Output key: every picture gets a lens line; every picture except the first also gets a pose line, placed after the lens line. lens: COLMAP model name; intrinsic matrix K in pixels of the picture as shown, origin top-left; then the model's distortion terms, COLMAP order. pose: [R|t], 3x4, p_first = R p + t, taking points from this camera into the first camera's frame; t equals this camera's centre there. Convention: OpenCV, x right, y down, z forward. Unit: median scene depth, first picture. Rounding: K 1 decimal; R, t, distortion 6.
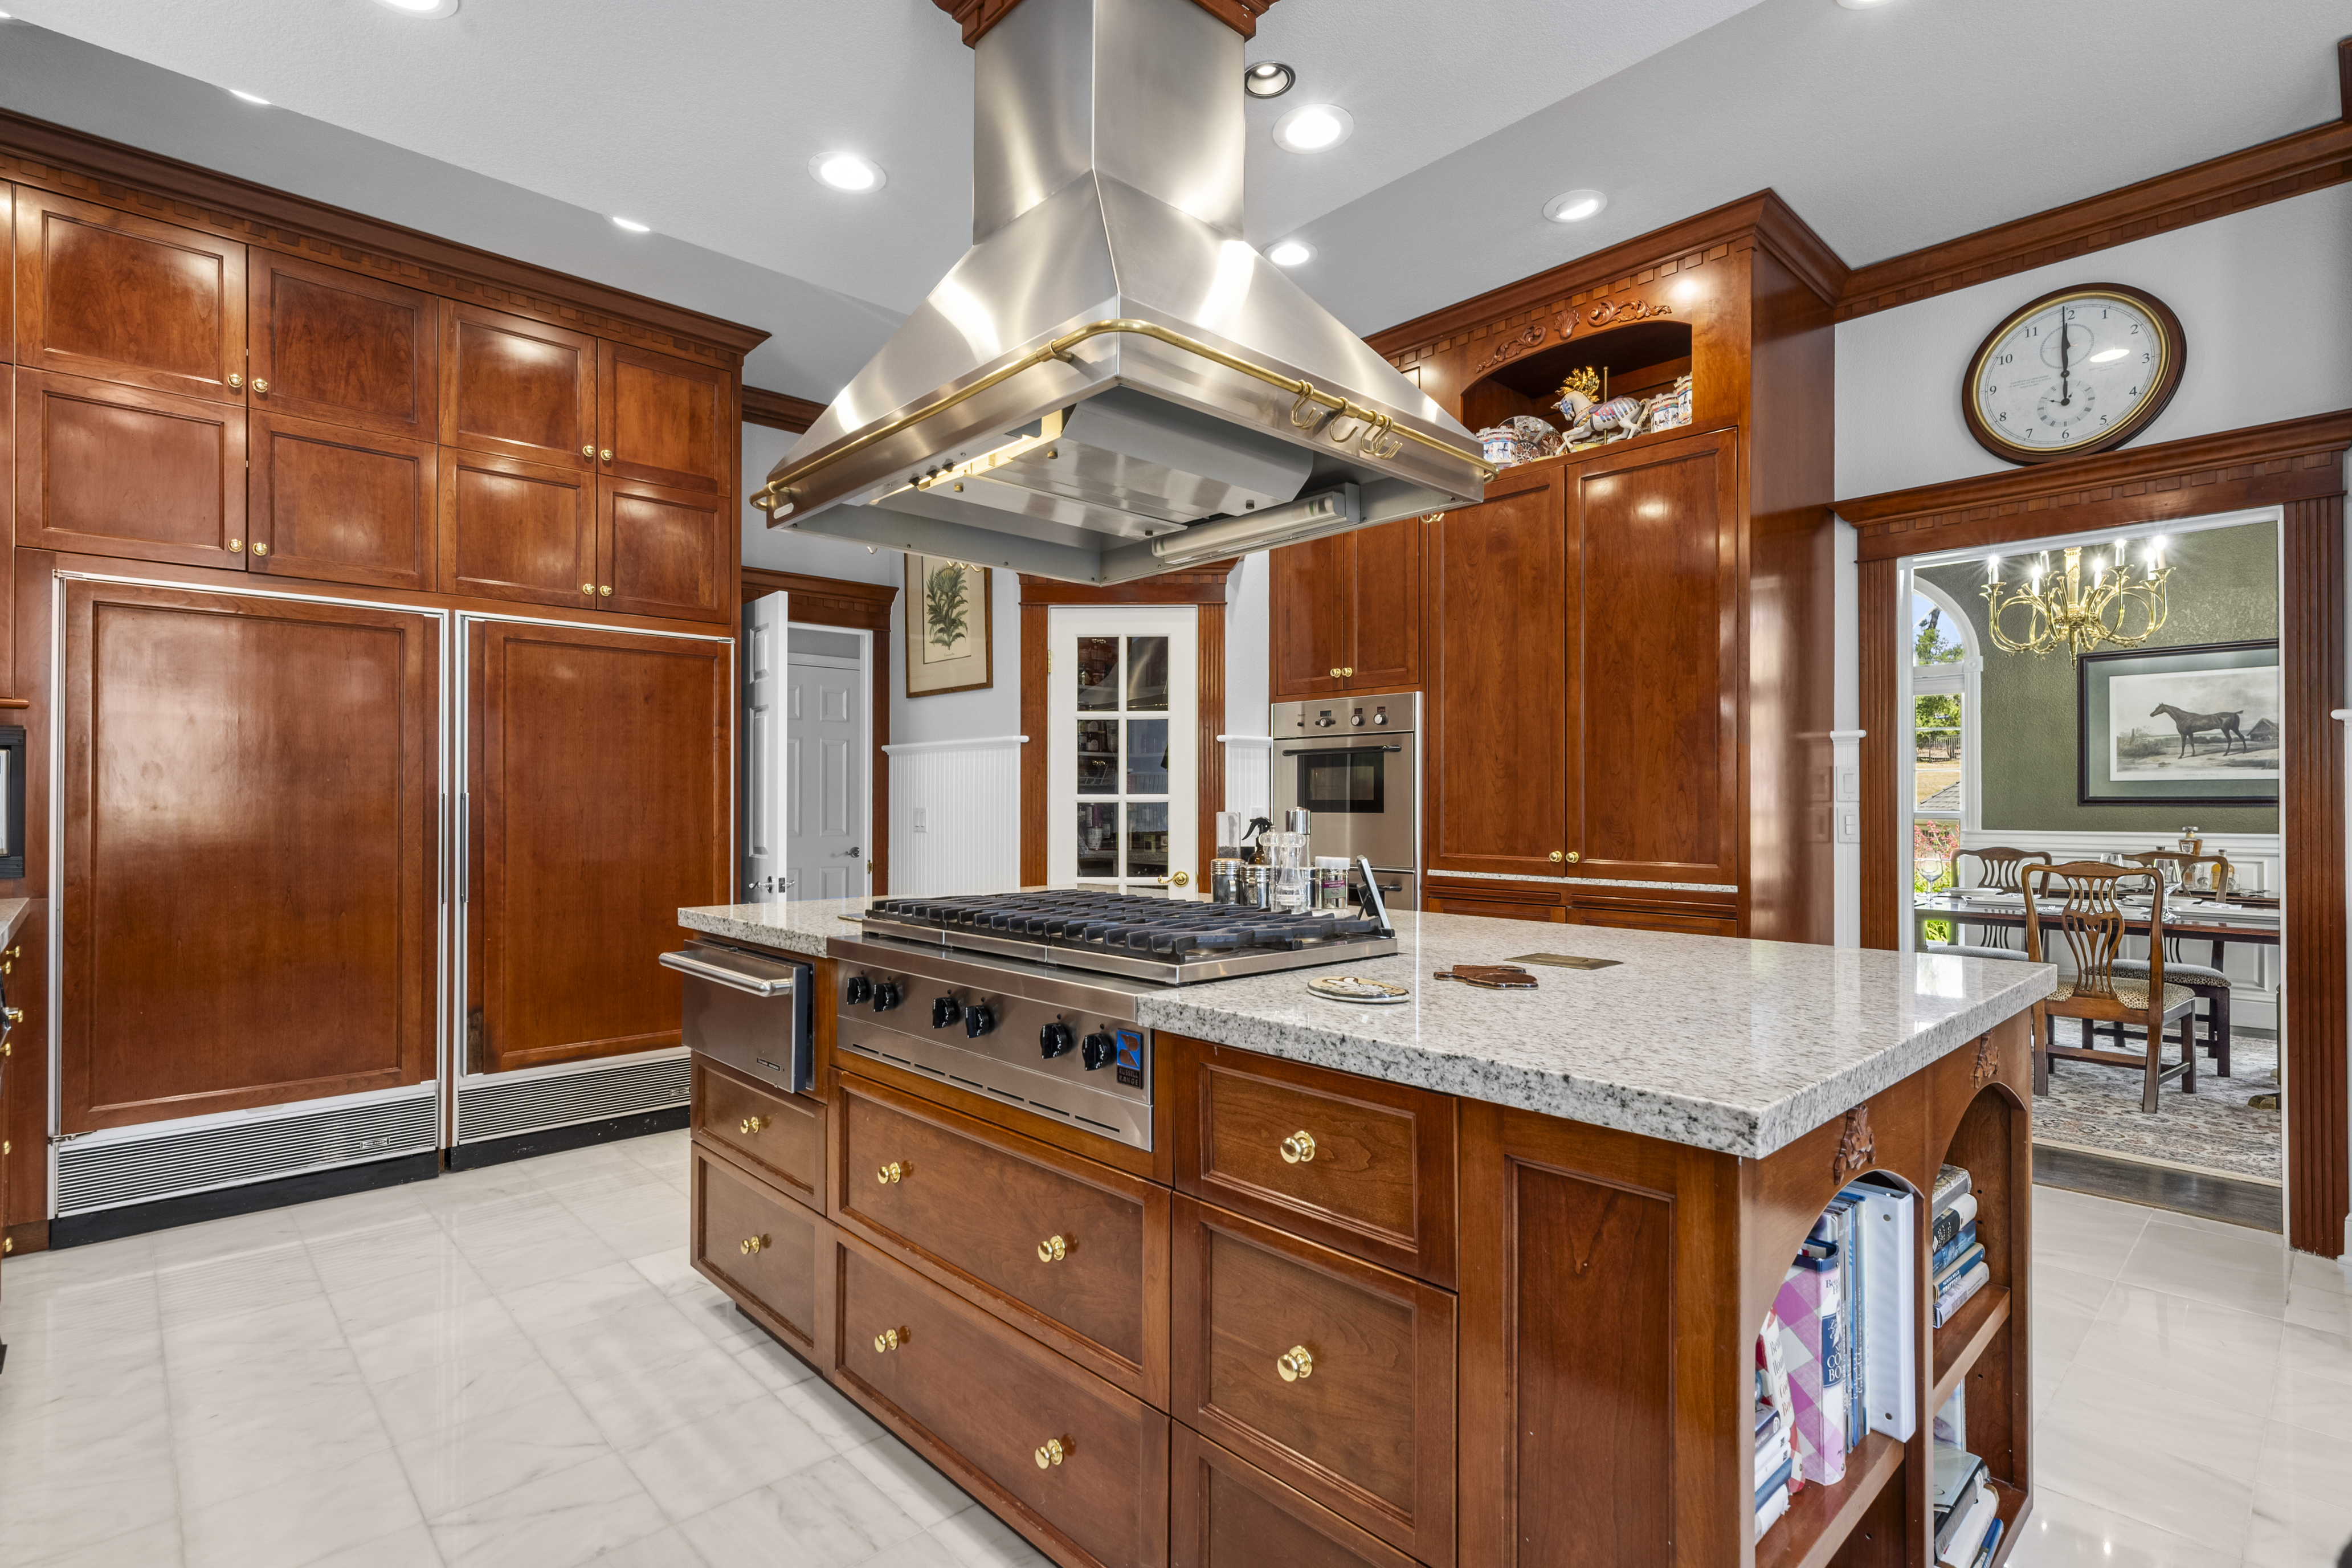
lens RADIAL K [[1135.7, 0, 1175.2], [0, 1135.7, 797.3], [0, 0, 1]] dist [0.000780, 0.002038]
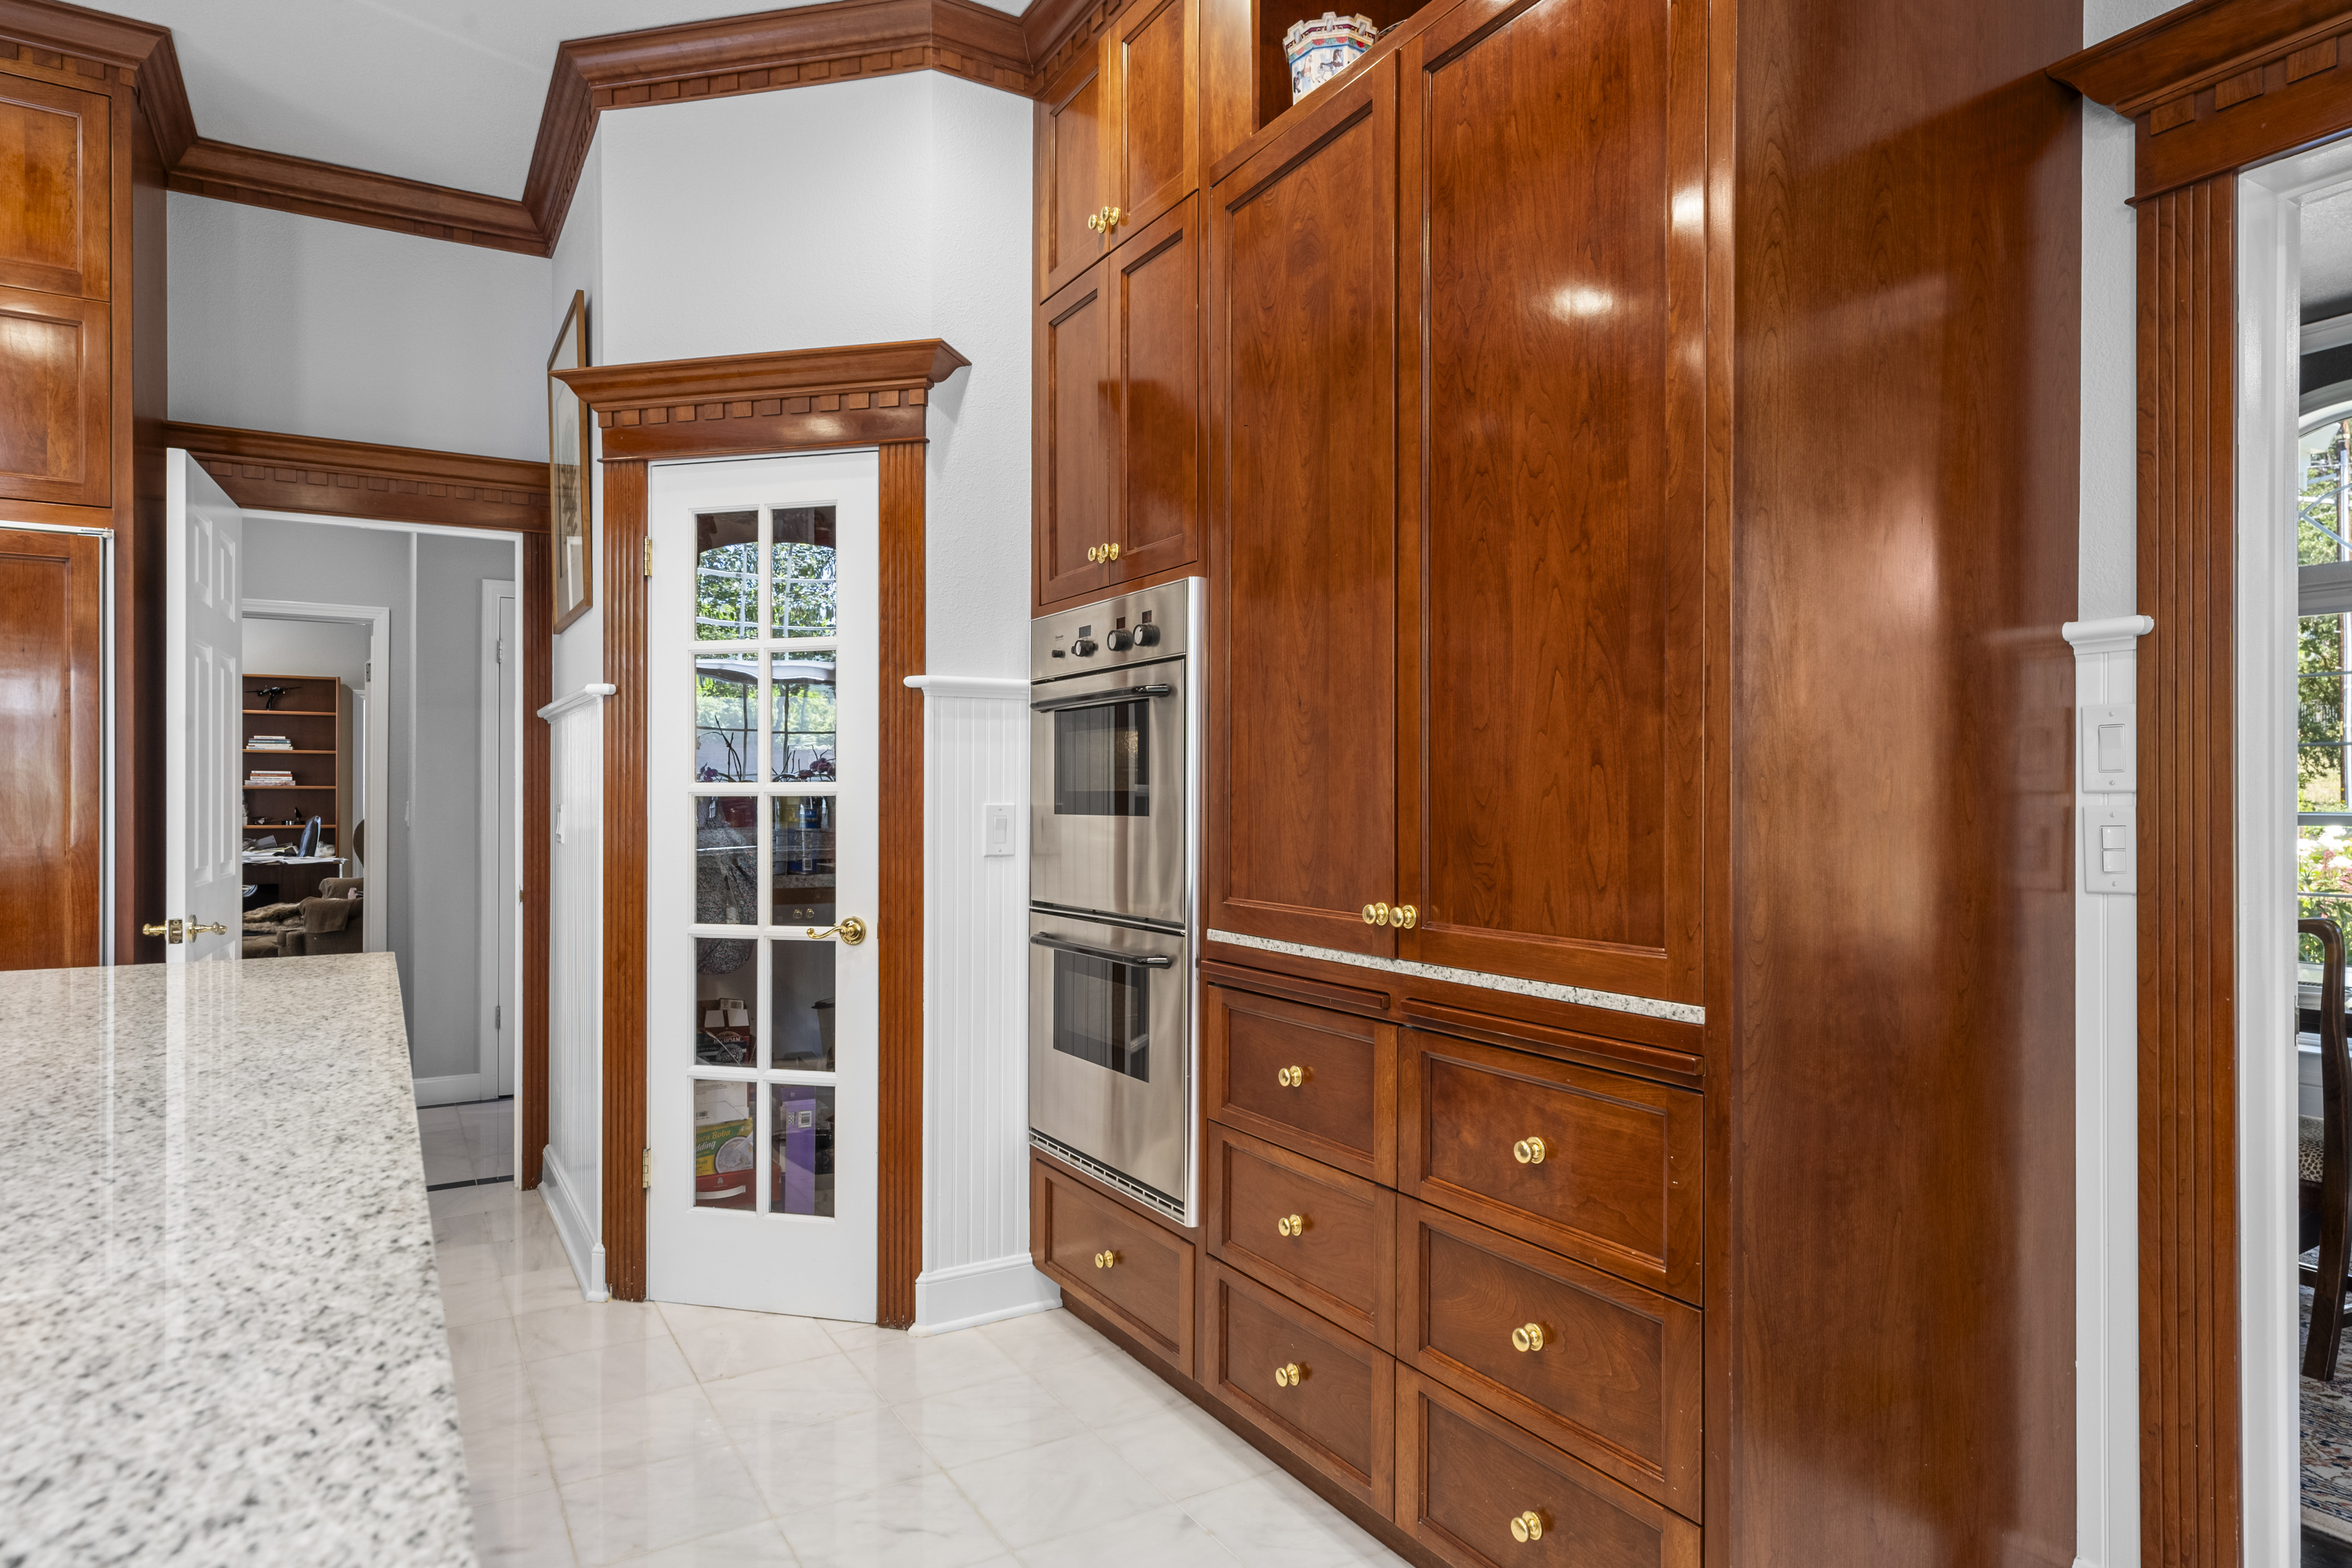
lens RADIAL K [[1351.8, 0, 1173.5], [0, 1351.8, 797.0], [0, 0, 1]] dist [0.003861, 0.004822]
pose [[0.975873, 0.000128, -0.218339, 0.356173], [0.000519, 0.999996, 0.002904, 0.003716], [0.218338, -0.002948, 0.975869, 0.432681]]
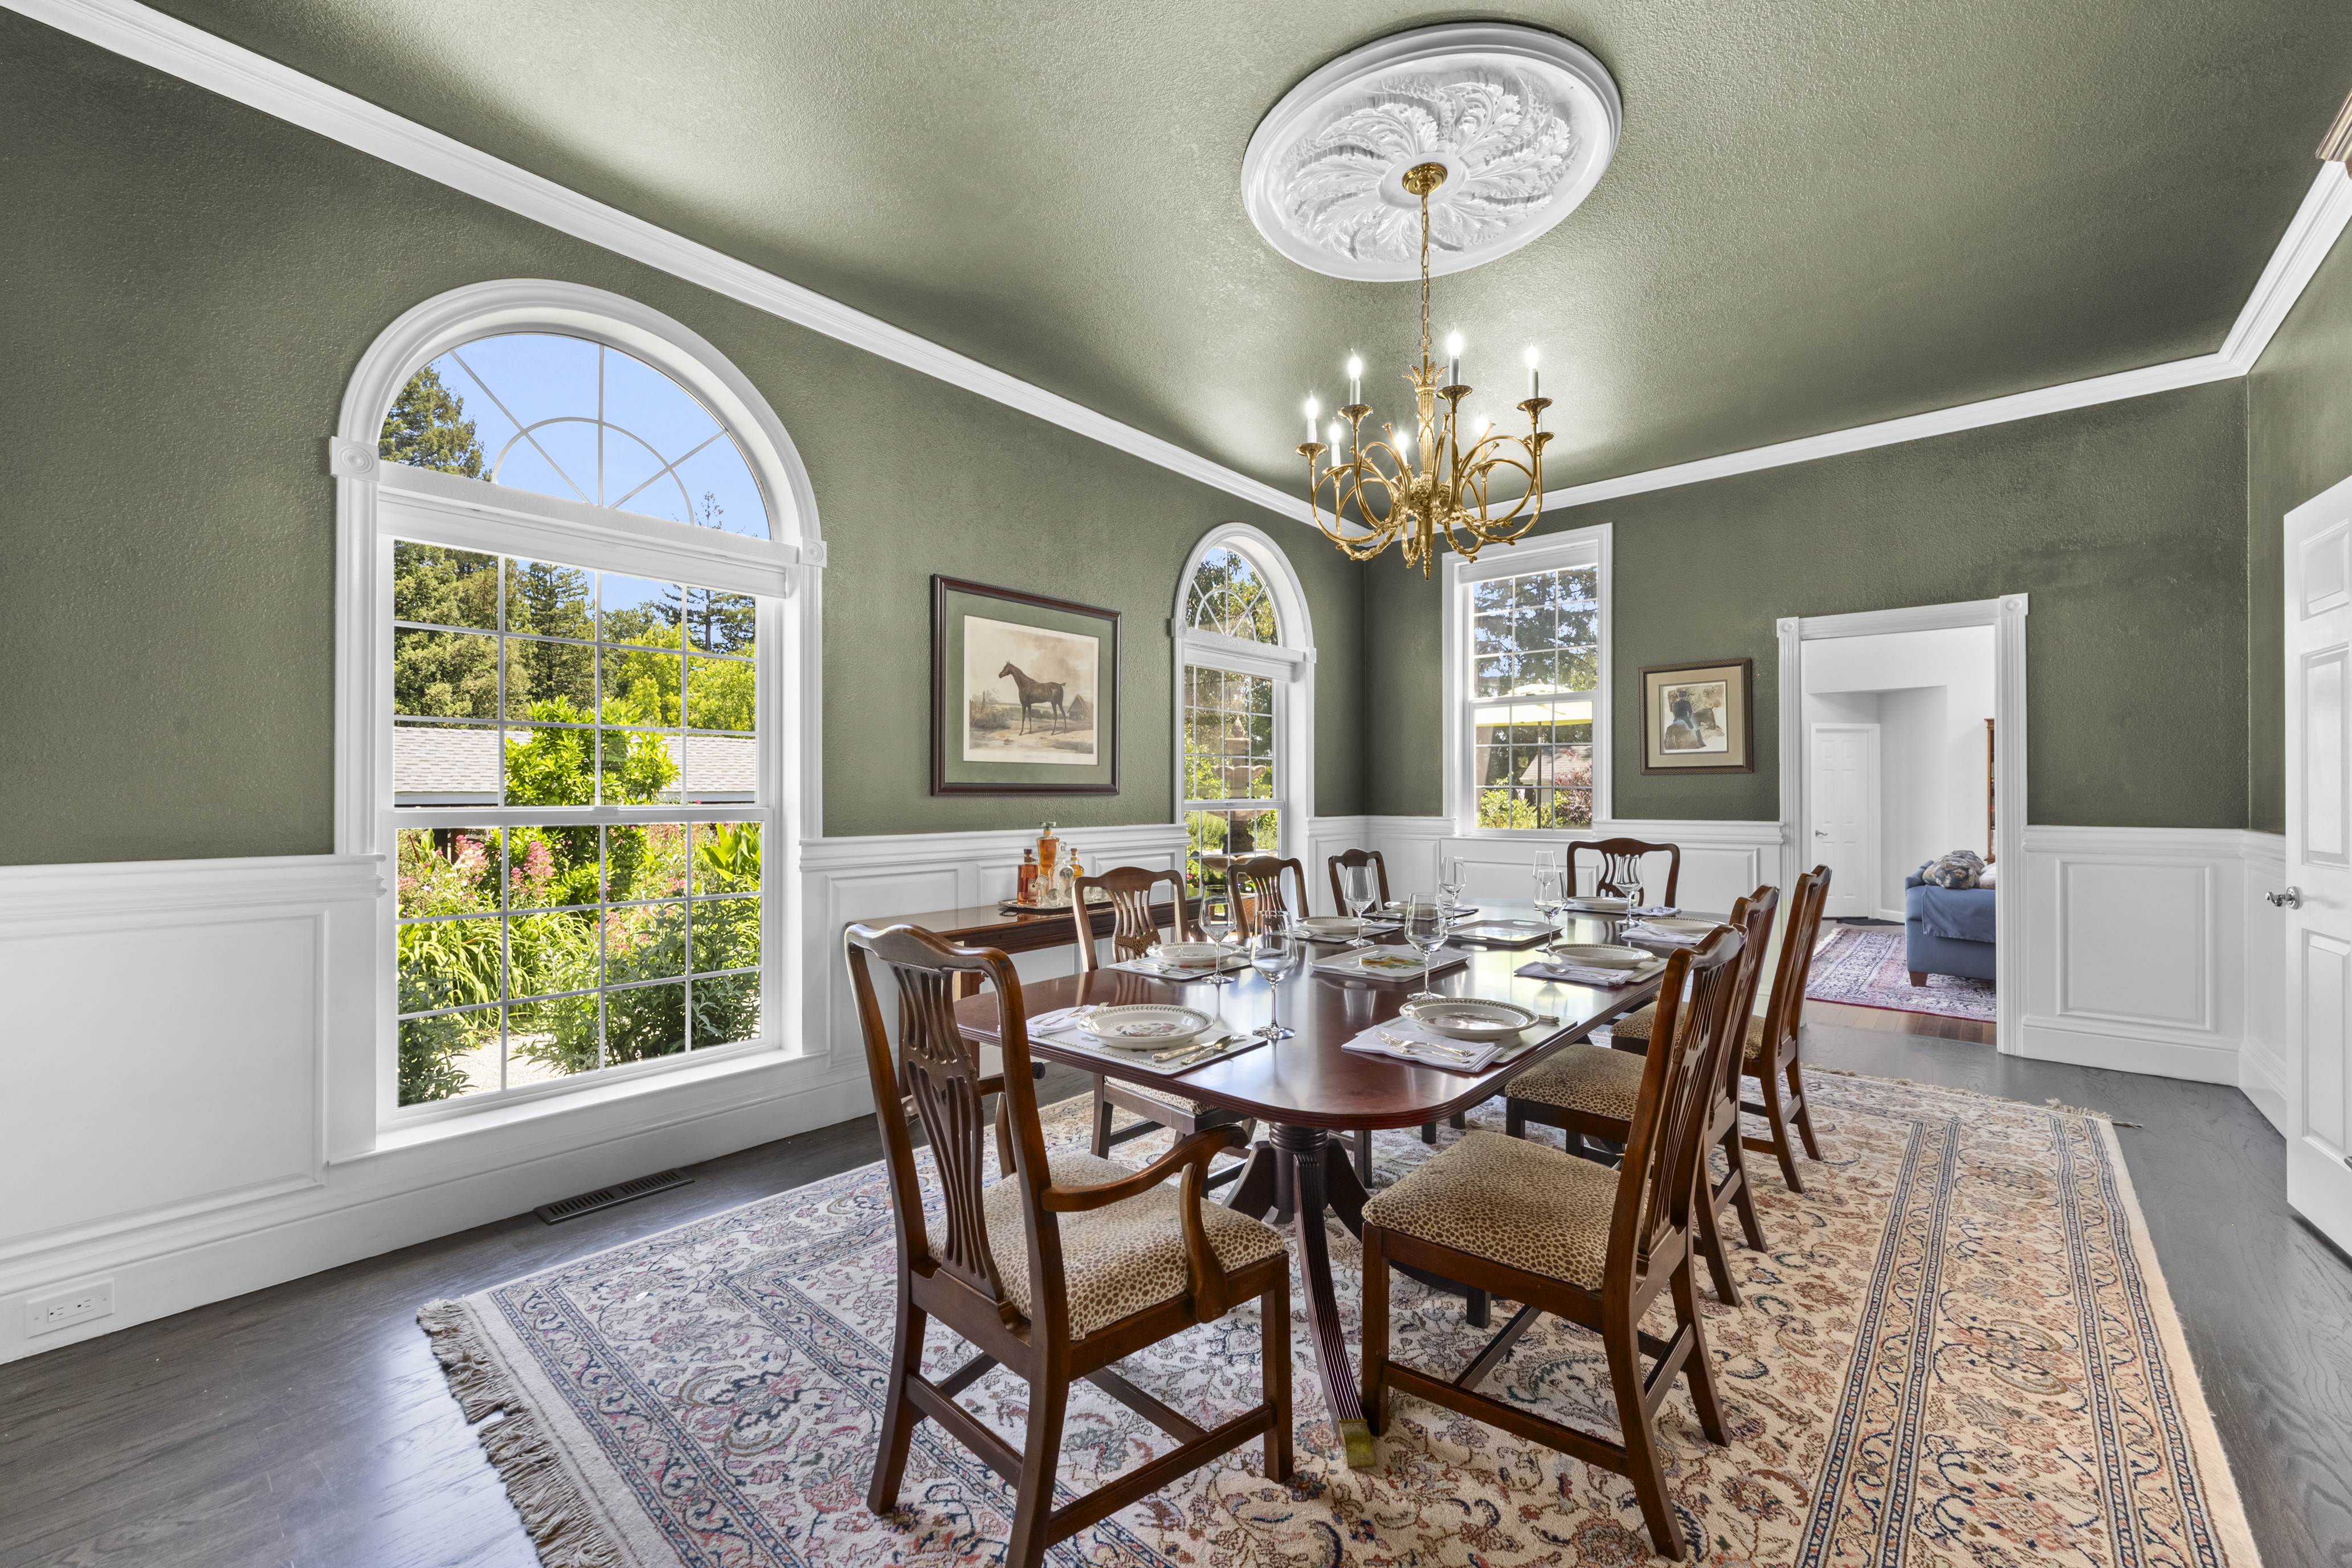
lens RADIAL K [[930.6, 0, 1182.0], [0, 930.6, 783.8], [0, 0, 1]] dist [0.001531, 0.000236]
pose [[-0.094136, 0.010618, 0.995503, 0.375298], [-0.000496, 0.999942, -0.010712, 0.010734], [-0.995559, -0.001502, -0.094125, 1.543806]]
